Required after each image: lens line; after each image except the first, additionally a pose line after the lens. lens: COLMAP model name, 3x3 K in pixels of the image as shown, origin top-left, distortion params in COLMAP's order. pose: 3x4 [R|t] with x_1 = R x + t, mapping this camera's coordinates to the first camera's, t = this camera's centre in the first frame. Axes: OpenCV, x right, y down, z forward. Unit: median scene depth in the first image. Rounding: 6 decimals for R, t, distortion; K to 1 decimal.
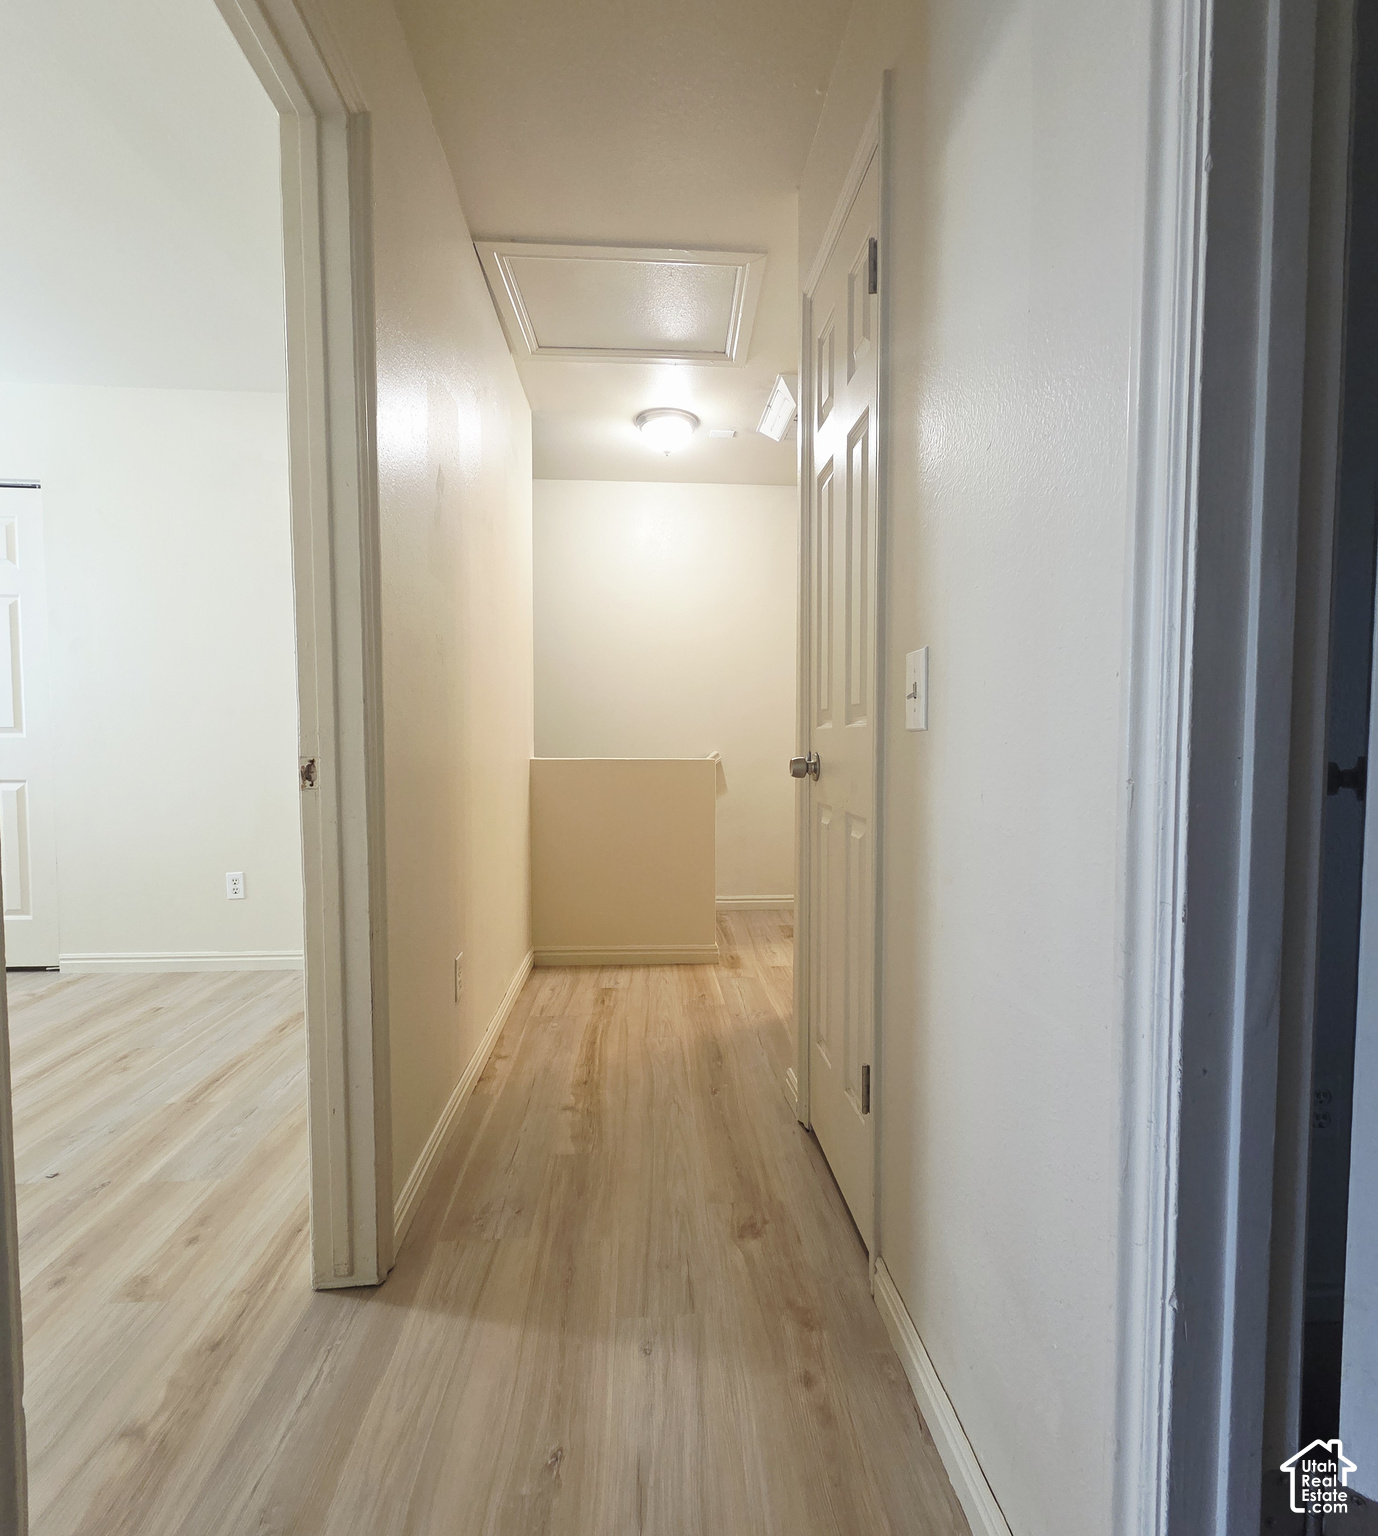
lens RADIAL K [[752.0, 0, 689.0], [0, 752.0, 768.0], [0, 0, 1]] dist [0.000546, 0.000395]
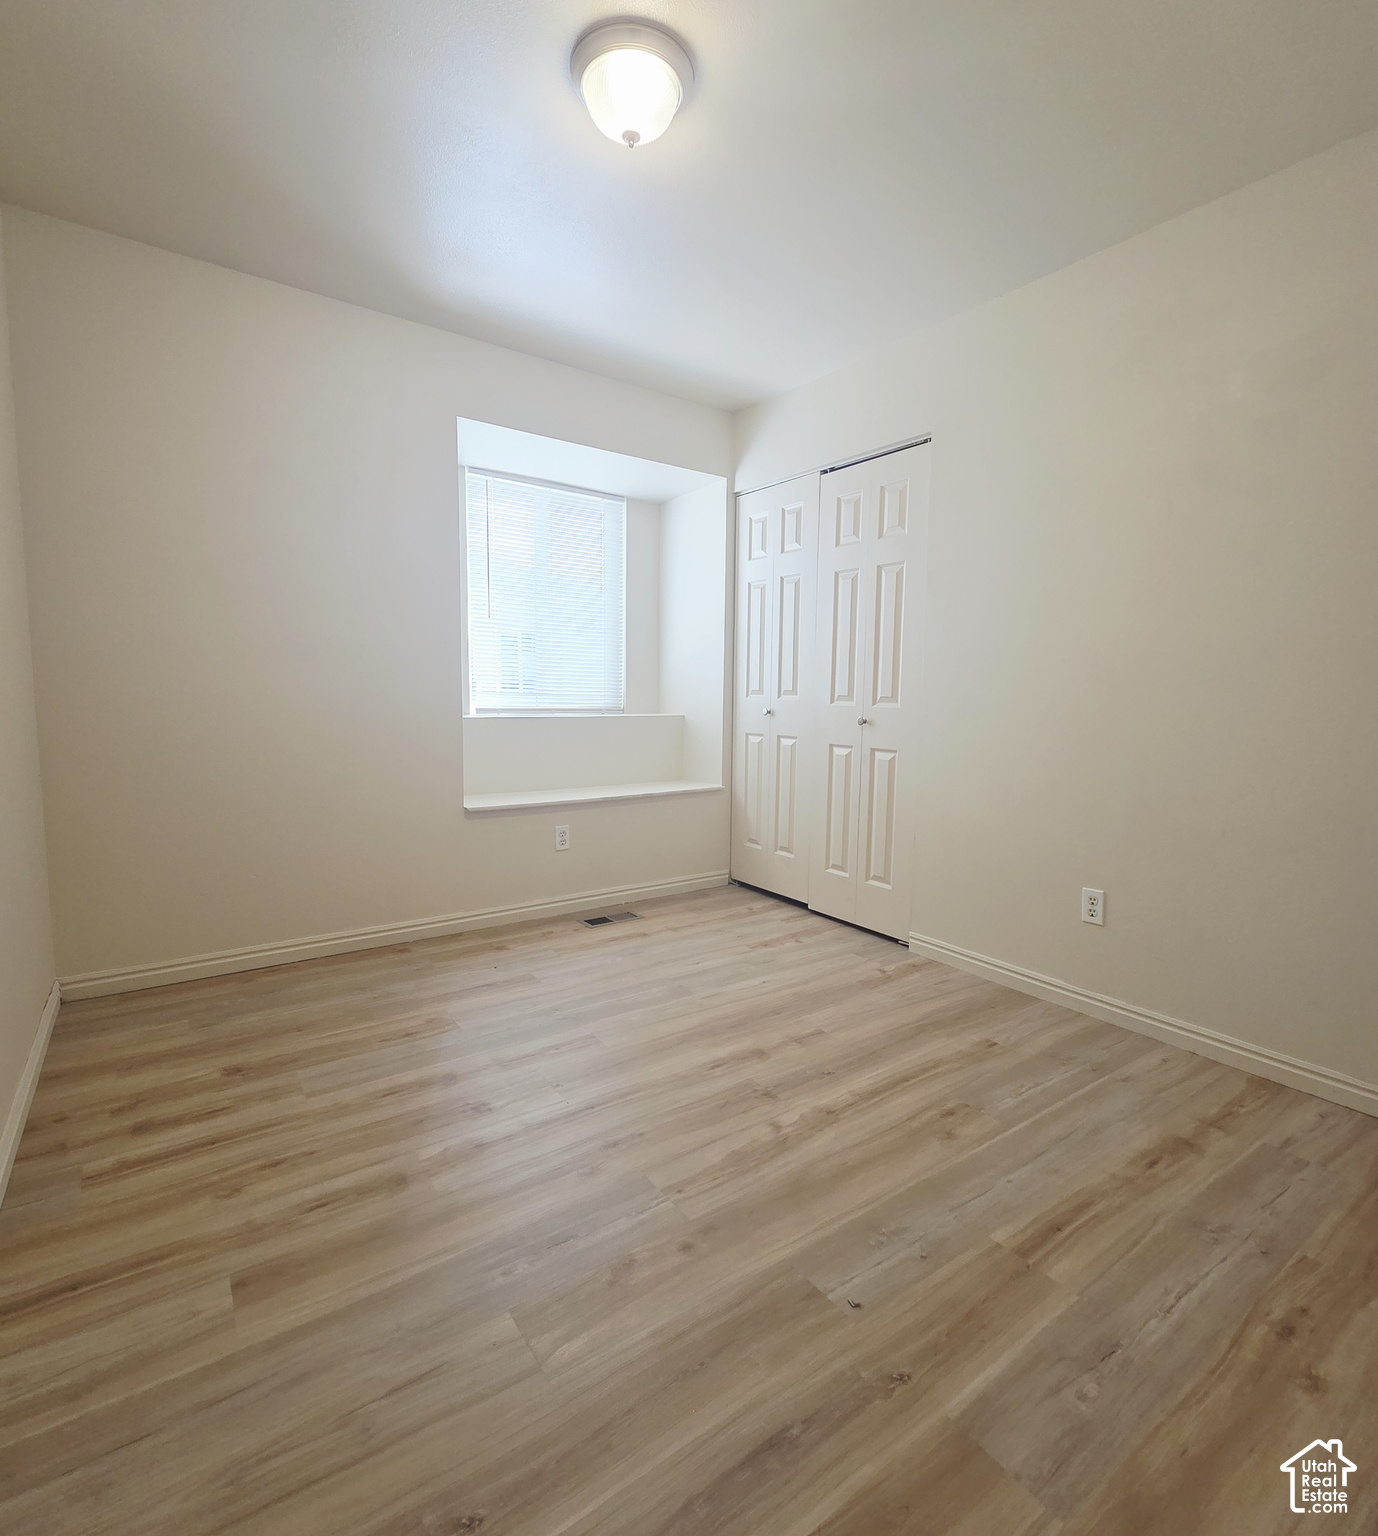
lens RADIAL K [[752.0, 0, 689.0], [0, 752.0, 768.0], [0, 0, 1]] dist [0.000546, 0.000395]
pose [[0.522887, 0.094769, -0.847117, -0.203185], [-0.053313, 0.995491, 0.078460, -0.026564], [0.850733, 0.004137, 0.525582, 0.273618]]
